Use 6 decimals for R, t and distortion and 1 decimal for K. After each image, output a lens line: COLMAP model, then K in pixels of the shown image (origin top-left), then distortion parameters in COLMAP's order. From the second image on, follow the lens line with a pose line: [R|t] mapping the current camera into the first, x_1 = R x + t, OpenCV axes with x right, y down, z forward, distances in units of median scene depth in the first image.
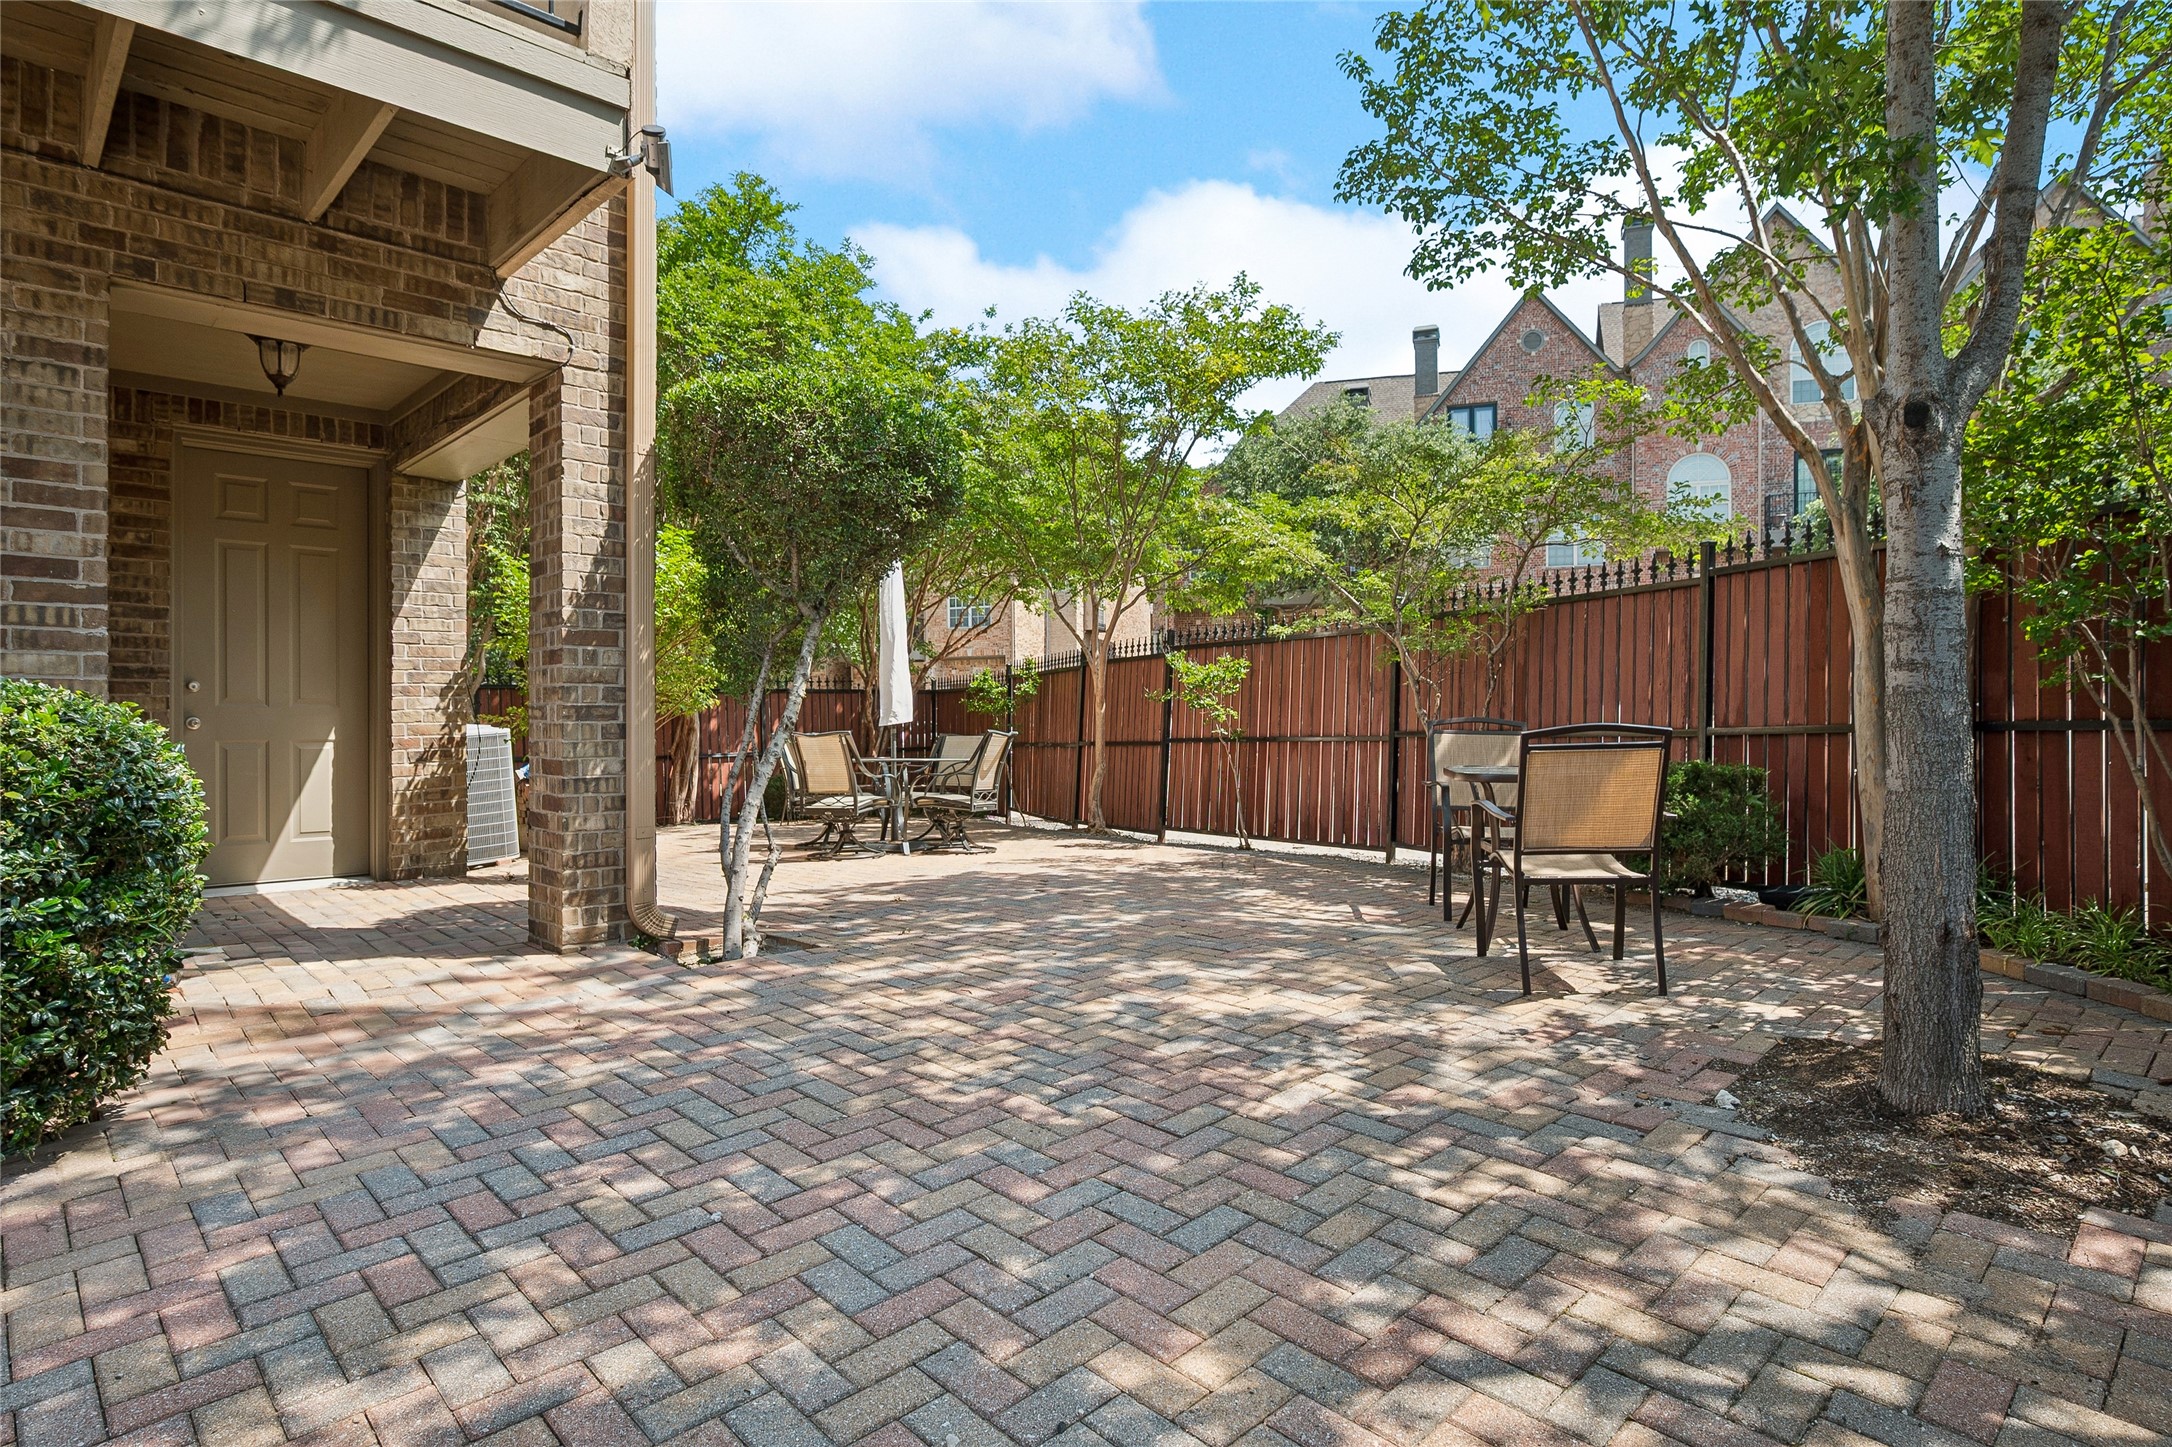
lens RADIAL K [[1203.9, 0, 1087.3], [0, 1203.9, 729.1], [0, 0, 1]] dist [-0.003262, 0.004785]
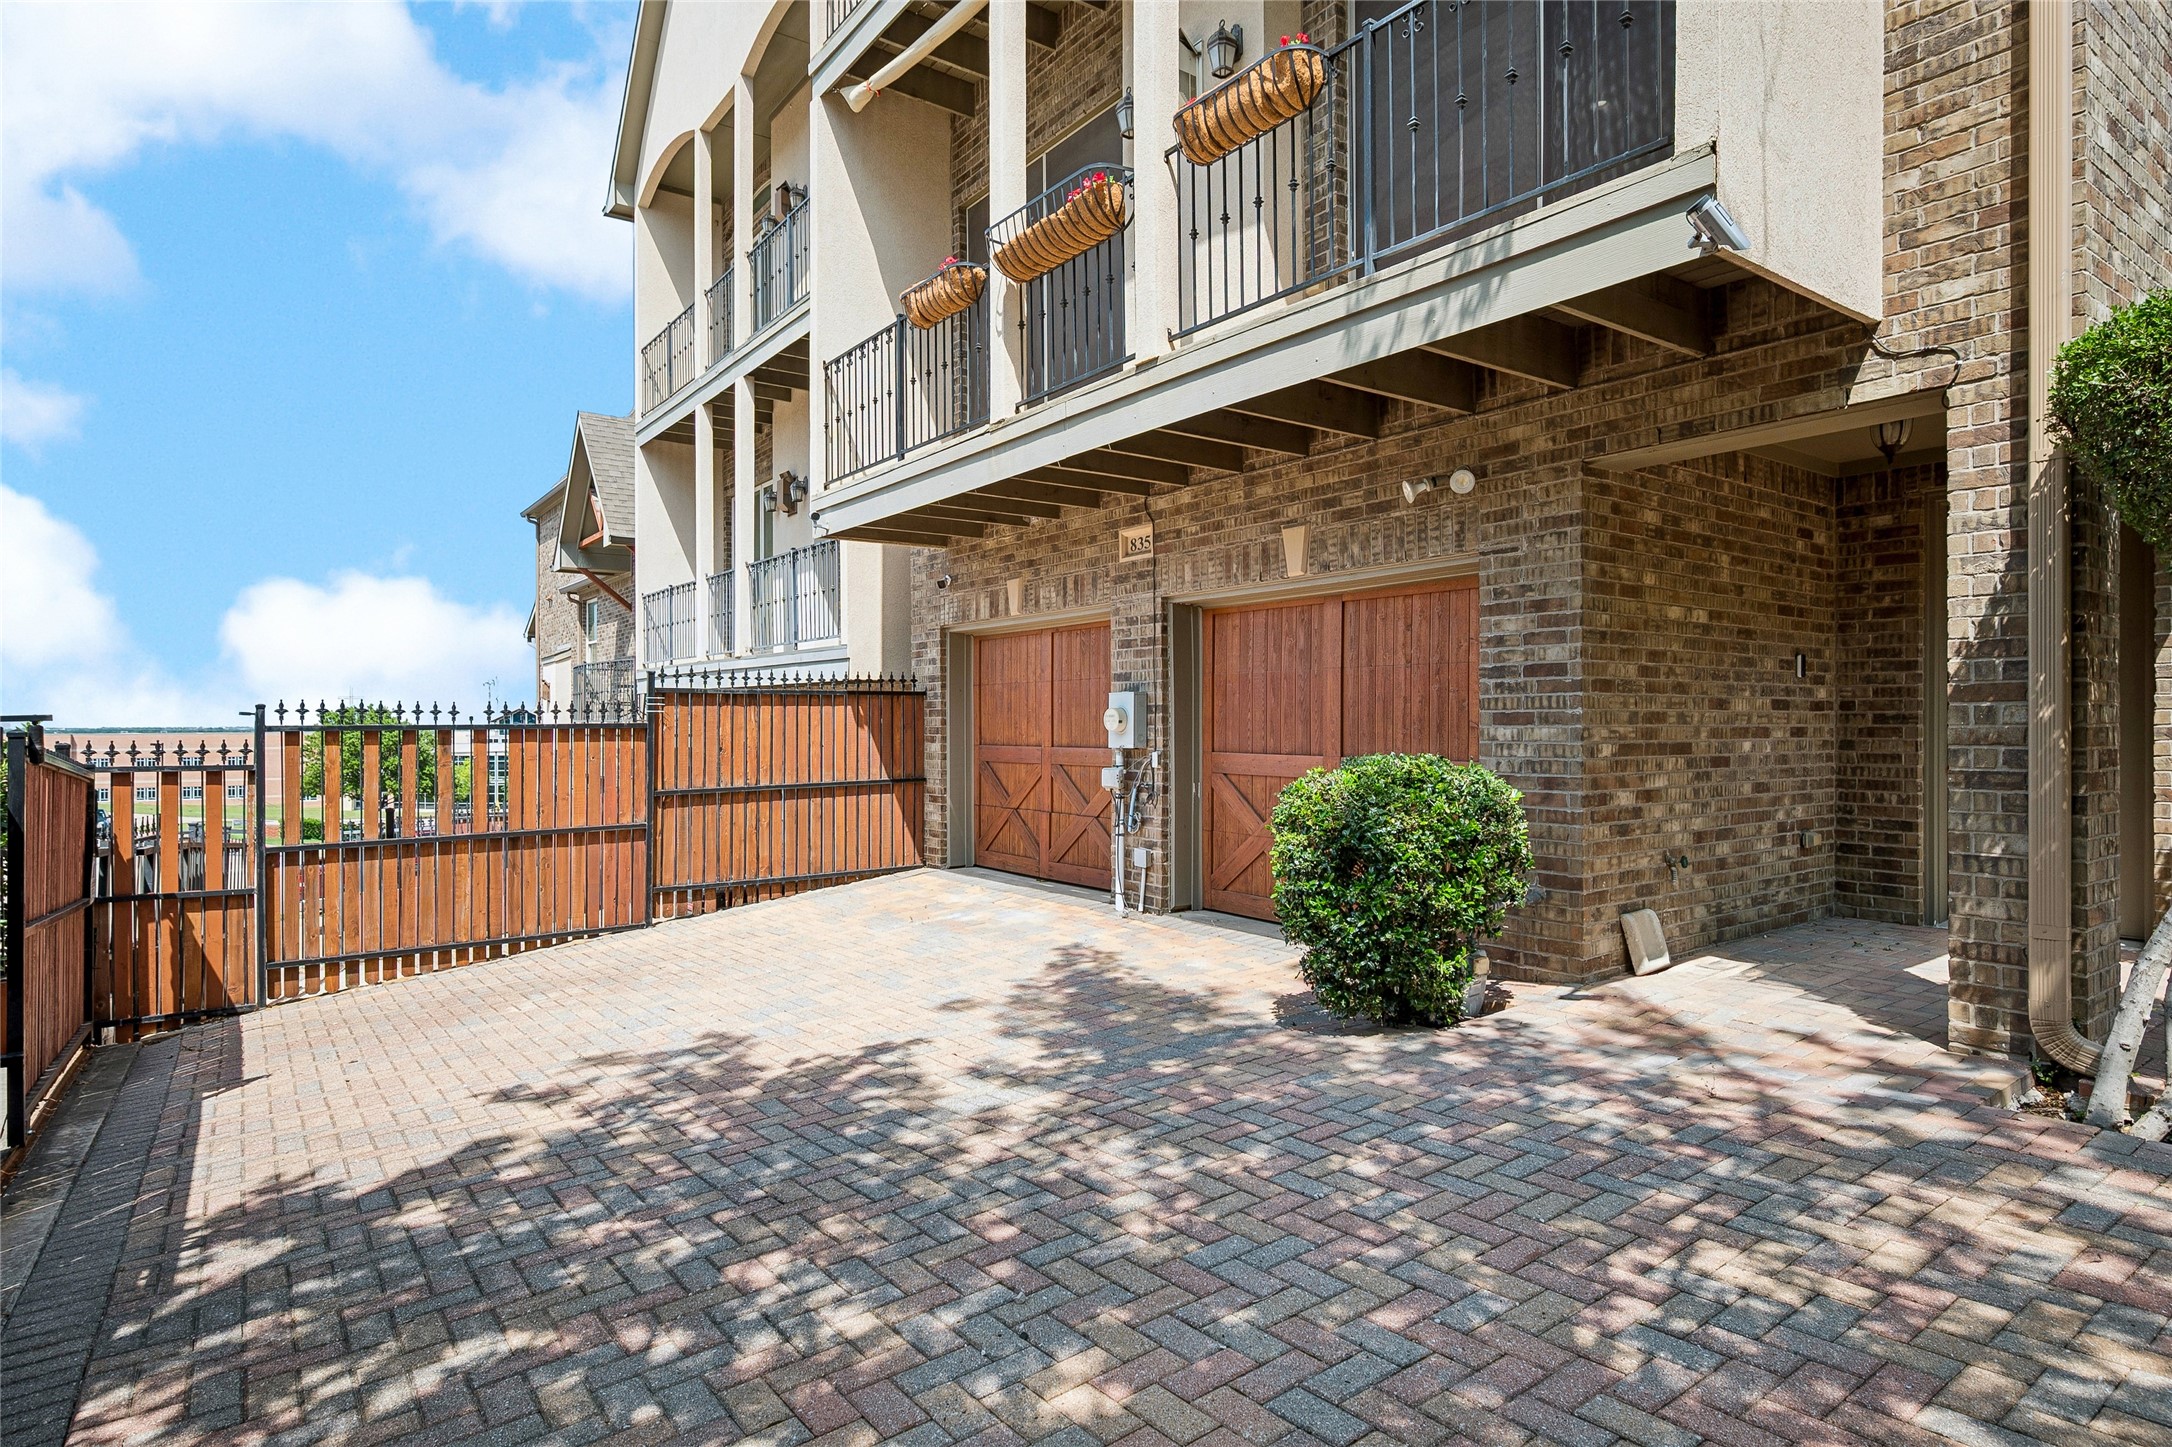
lens RADIAL K [[1203.9, 0, 1089.2], [0, 1203.9, 714.4], [0, 0, 1]] dist [-0.003262, 0.004785]
pose [[-0.150137, -0.000610, -0.988665, 0.705713], [-0.002204, 0.999998, -0.000282, -0.078296], [0.988663, 0.002137, -0.150138, 0.667261]]
